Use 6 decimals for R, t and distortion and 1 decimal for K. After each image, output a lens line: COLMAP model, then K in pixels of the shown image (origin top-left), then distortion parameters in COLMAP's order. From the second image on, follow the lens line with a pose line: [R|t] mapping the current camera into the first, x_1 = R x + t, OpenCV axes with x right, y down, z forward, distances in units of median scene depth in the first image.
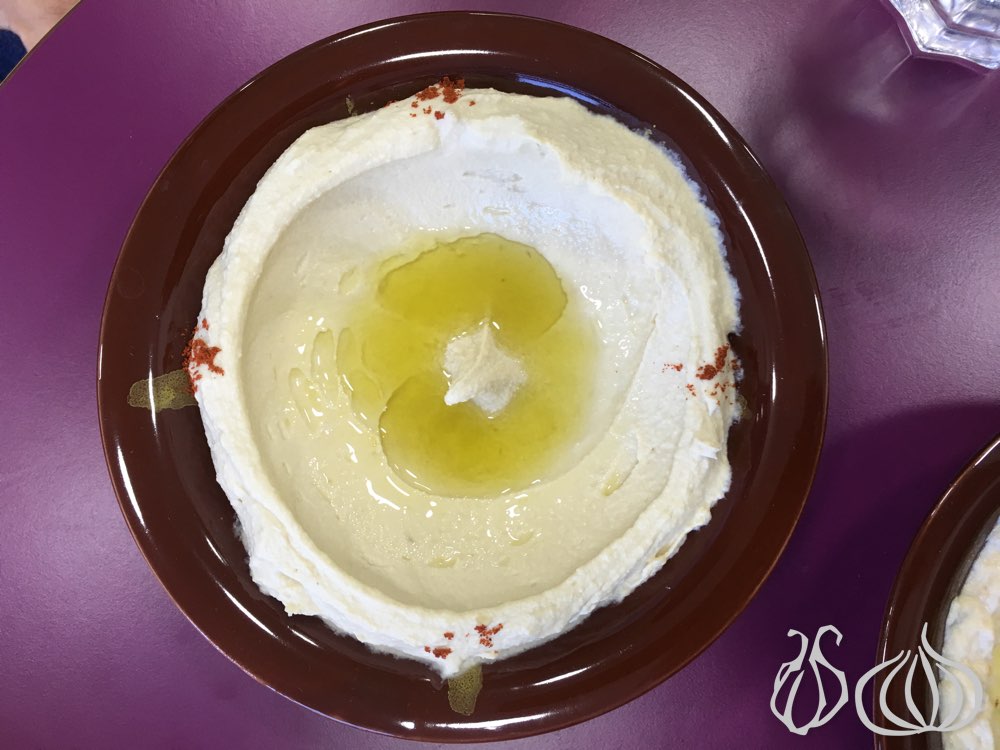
lens RADIAL K [[885.4, 0, 499.2], [0, 885.4, 367.0], [0, 0, 1]] dist [0.078107, -0.154429]
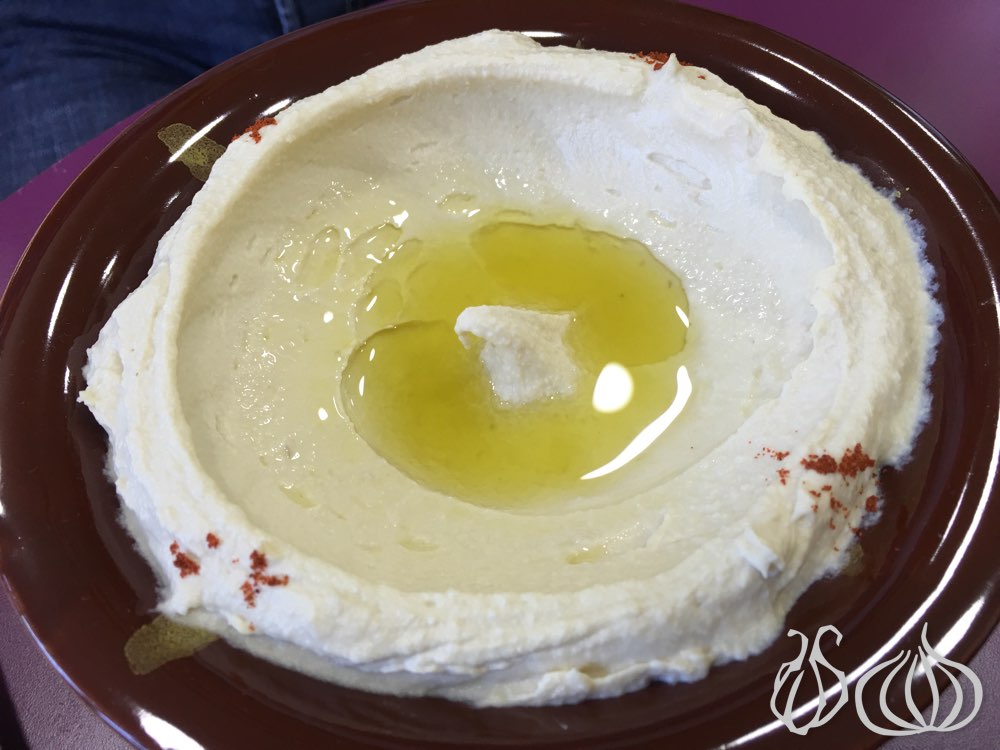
lens RADIAL K [[885.4, 0, 499.2], [0, 885.4, 367.0], [0, 0, 1]] dist [0.078107, -0.154429]
pose [[0.797333, 0.456094, -0.395270, 0.267416], [-0.593777, 0.710116, -0.378370, 0.314981], [0.108115, 0.536389, 0.837017, 0.433355]]
